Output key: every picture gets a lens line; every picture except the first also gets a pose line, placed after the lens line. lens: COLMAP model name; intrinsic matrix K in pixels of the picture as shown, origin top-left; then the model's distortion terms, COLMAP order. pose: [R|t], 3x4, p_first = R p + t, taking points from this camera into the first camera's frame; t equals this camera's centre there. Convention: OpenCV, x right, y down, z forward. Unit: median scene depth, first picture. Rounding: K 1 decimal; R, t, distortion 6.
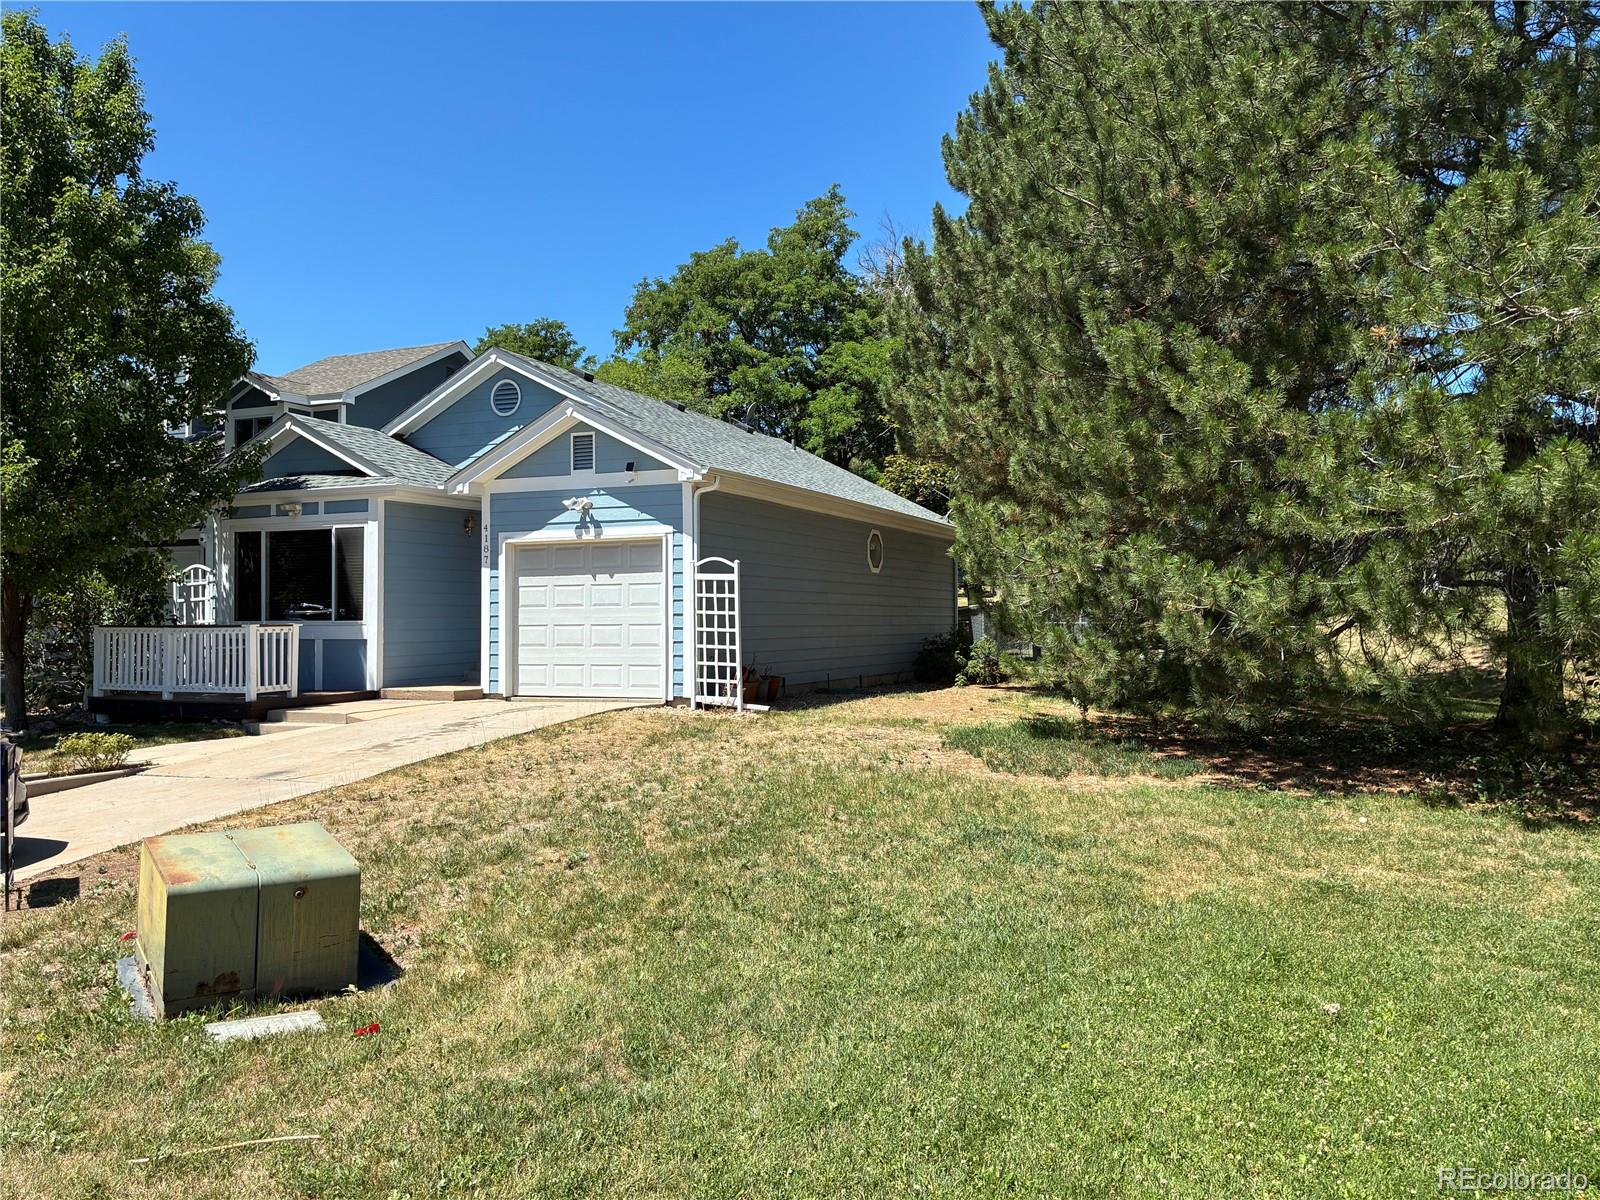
lens RADIAL K [[1219.0, 0, 800.0], [0, 1219.0, 596.1], [0, 0, 1]] dist [-0.009489, -0.006489]
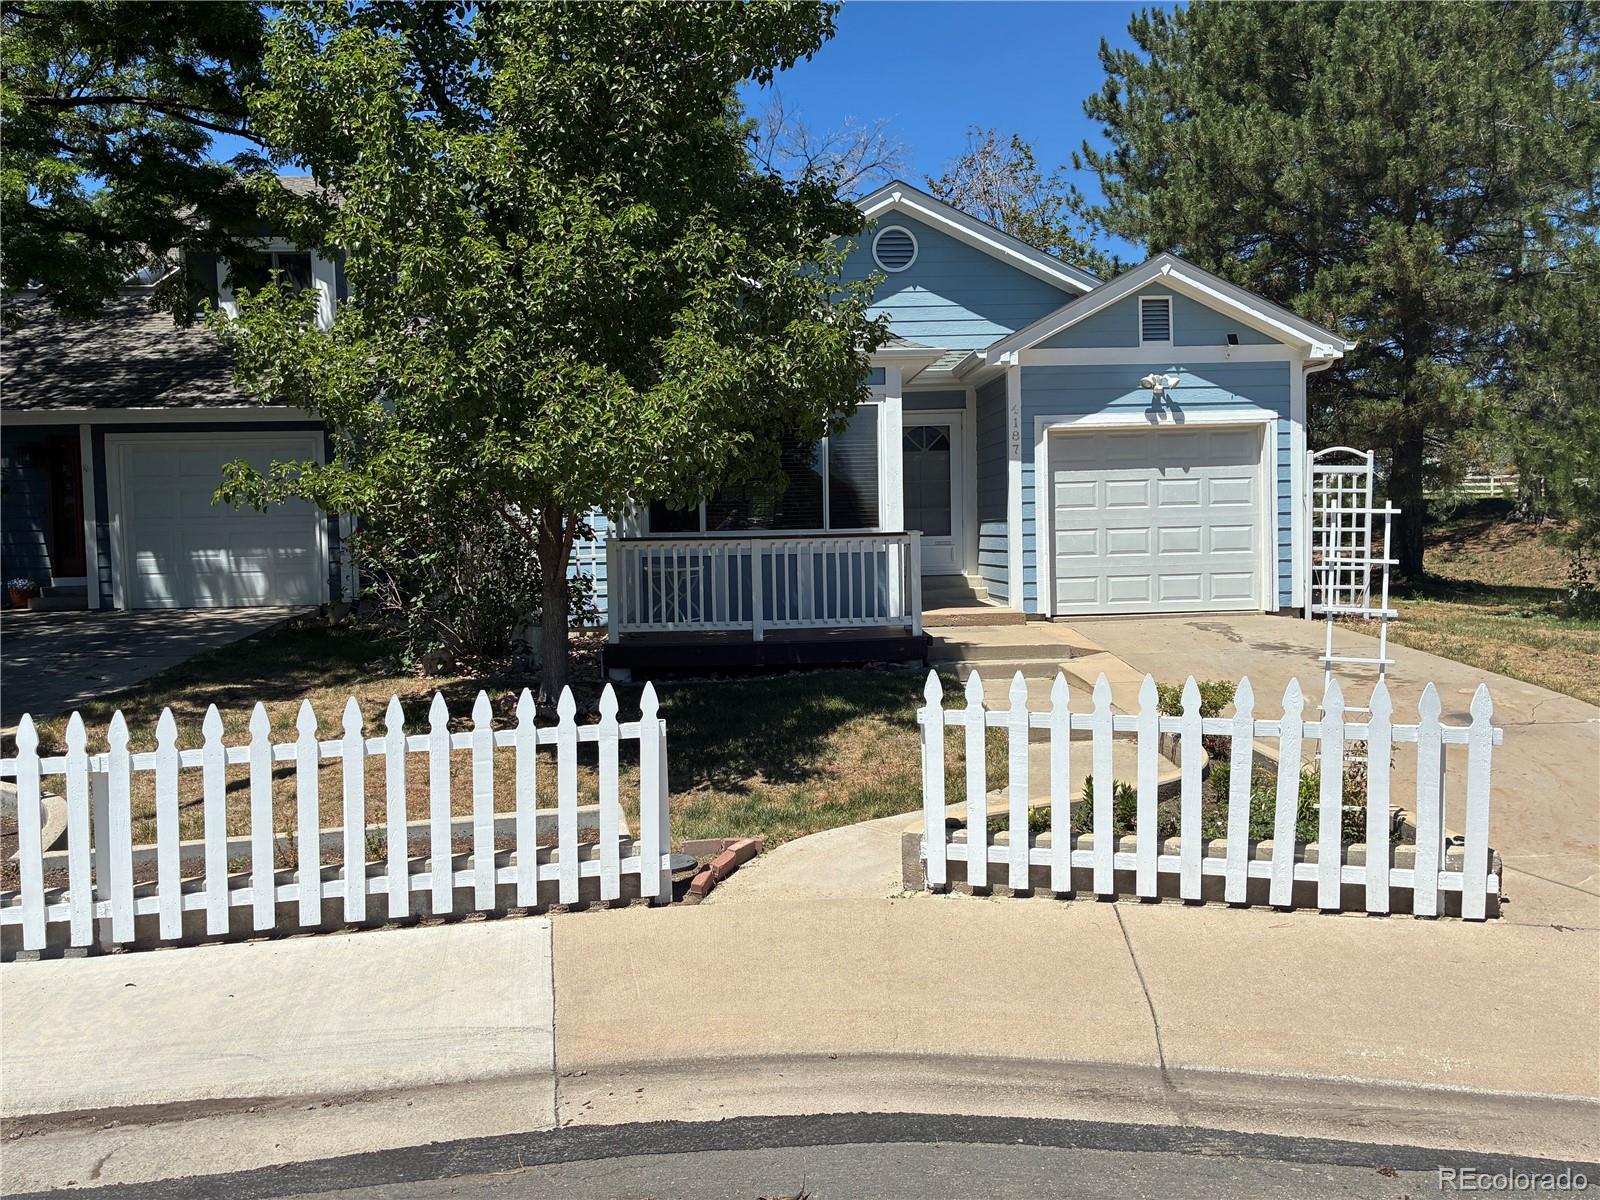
lens RADIAL K [[1219.0, 0, 799.7], [0, 1219.0, 599.9], [0, 0, 1]] dist [-0.009489, -0.006489]
pose [[0.917902, -0.038137, 0.394970, -0.737290], [0.011957, 0.997577, 0.068535, 0.012692], [-0.396627, -0.058185, 0.916134, 0.325656]]
